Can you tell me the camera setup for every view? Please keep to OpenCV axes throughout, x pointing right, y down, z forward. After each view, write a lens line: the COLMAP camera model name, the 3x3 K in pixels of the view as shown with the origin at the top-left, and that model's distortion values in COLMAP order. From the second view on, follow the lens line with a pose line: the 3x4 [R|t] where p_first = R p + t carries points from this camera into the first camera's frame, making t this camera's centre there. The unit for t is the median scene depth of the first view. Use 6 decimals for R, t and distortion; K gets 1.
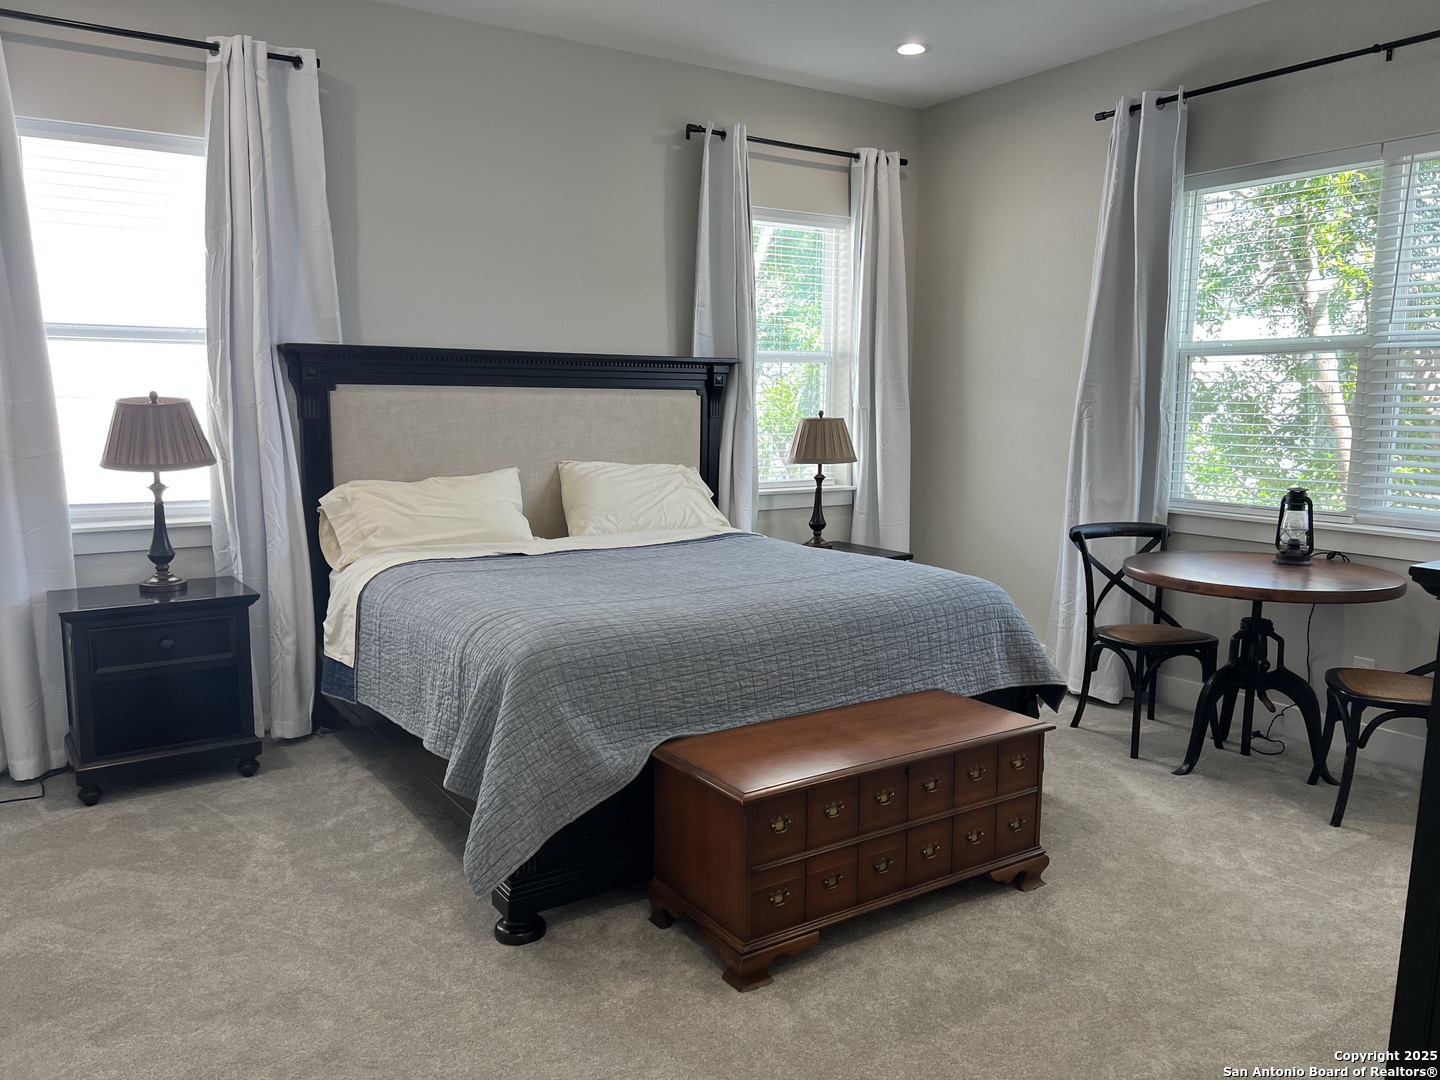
lens RADIAL K [[1081.0, 0, 714.8], [0, 1081.0, 531.1], [0, 0, 1]] dist [0.067277, -0.084596]
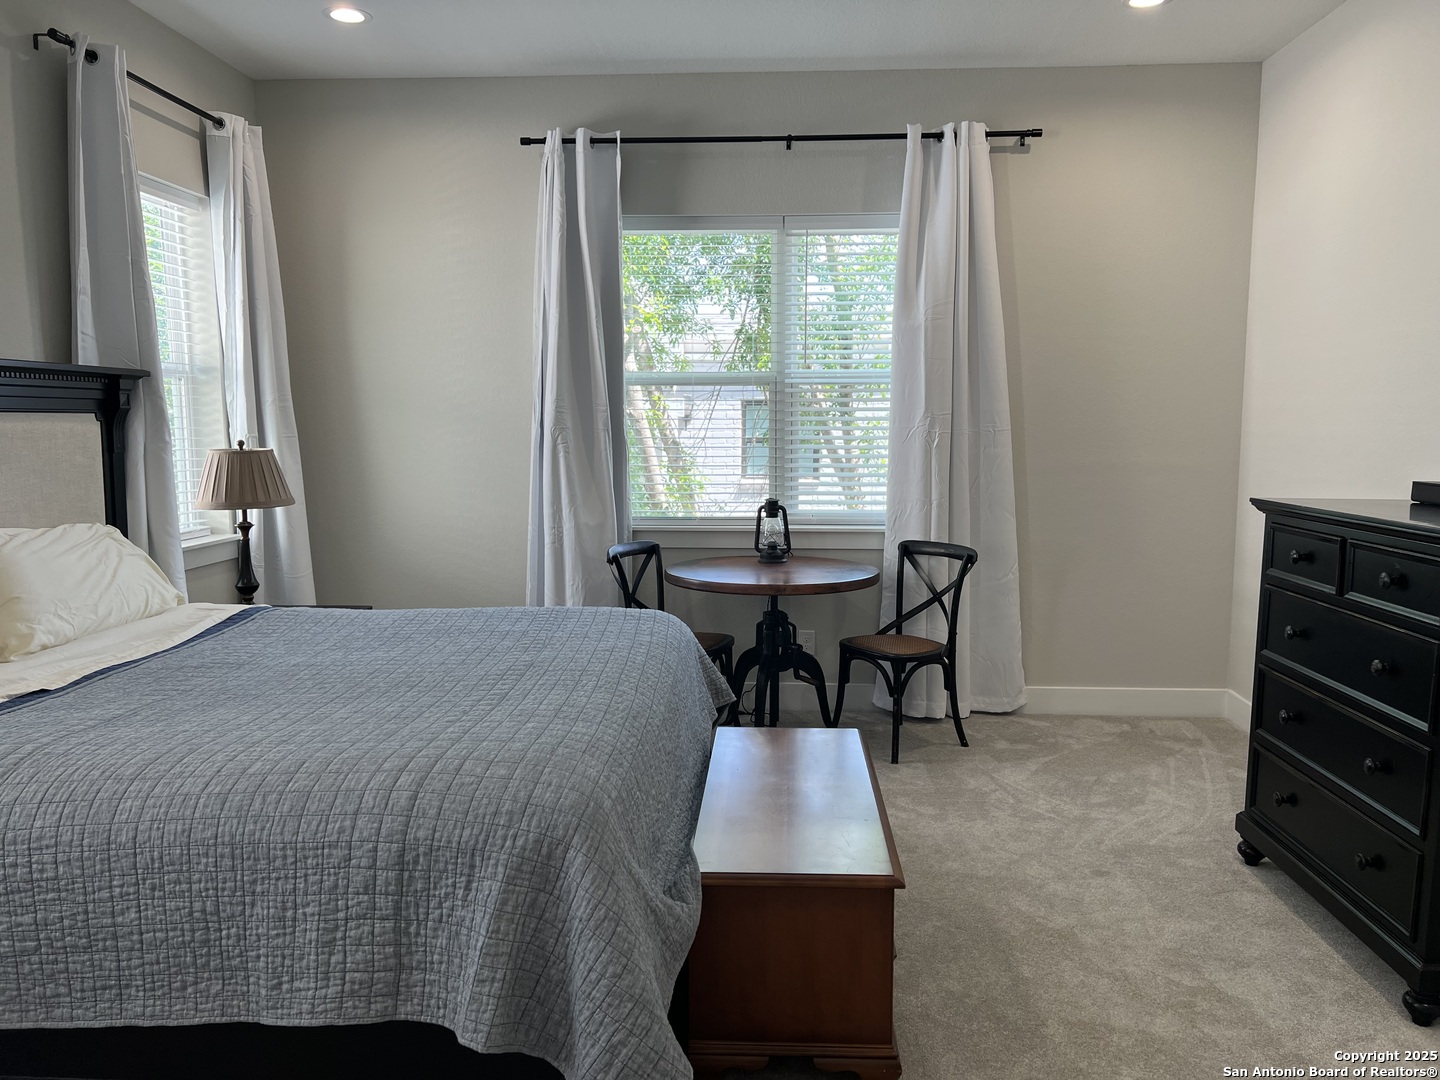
lens RADIAL K [[1081.0, 0, 716.8], [0, 1081.0, 538.7], [0, 0, 1]] dist [0.067277, -0.084596]
pose [[0.584708, -0.091830, 0.806030, -0.422051], [0.104523, 0.993819, 0.037403, -0.043089], [-0.804482, 0.062379, 0.590692, 0.331191]]
